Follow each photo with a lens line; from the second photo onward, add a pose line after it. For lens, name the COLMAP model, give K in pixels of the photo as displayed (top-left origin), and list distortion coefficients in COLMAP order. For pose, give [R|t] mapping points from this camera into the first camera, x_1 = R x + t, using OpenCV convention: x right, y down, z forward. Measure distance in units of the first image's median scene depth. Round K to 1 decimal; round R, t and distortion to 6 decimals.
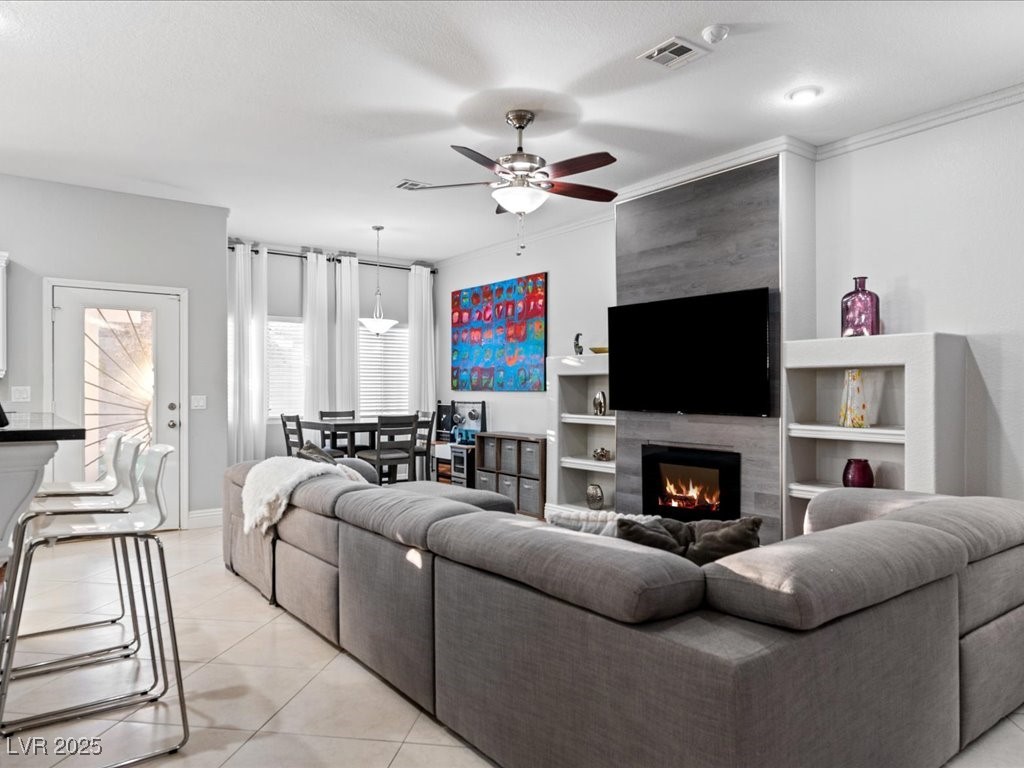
lens RADIAL K [[683.0, 0, 512.0], [0, 683.0, 384.0], [0, 0, 1]] dist [0.003040, 0.001279]
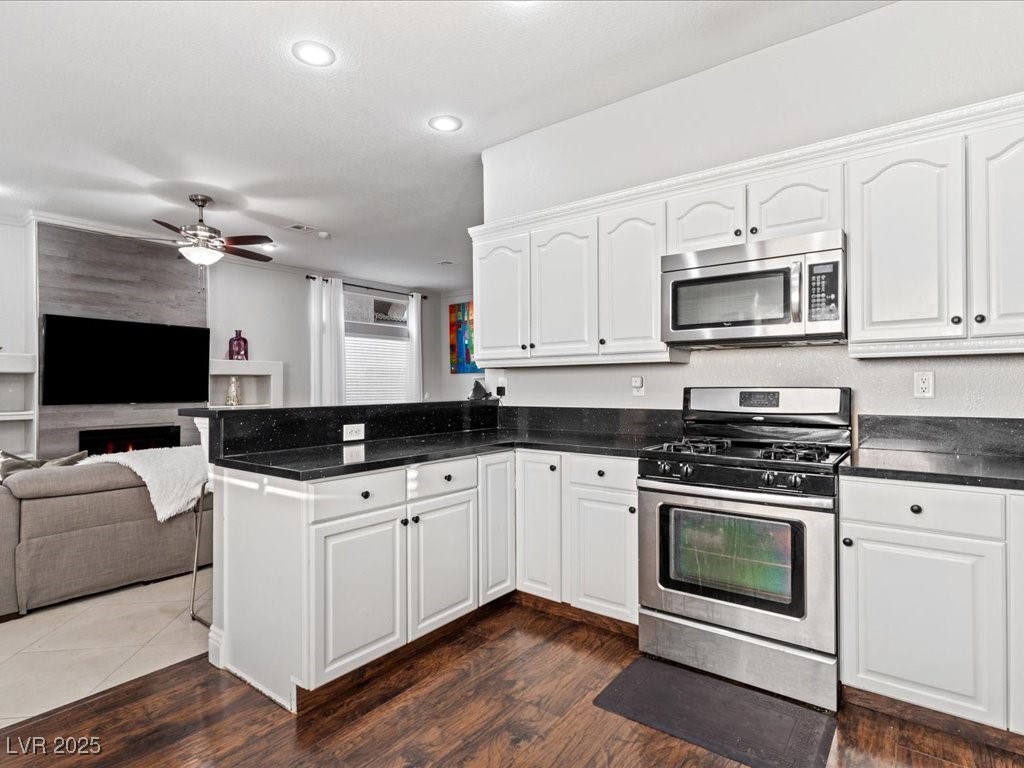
lens RADIAL K [[554.9, 0, 510.8], [0, 554.9, 392.2], [0, 0, 1]] dist [0.001575, 0.001903]
pose [[-0.259173, -0.010311, 0.965776, -1.211387], [-0.004371, 0.999945, 0.009503, 0.005919], [-0.965821, -0.001758, -0.259204, 0.621251]]
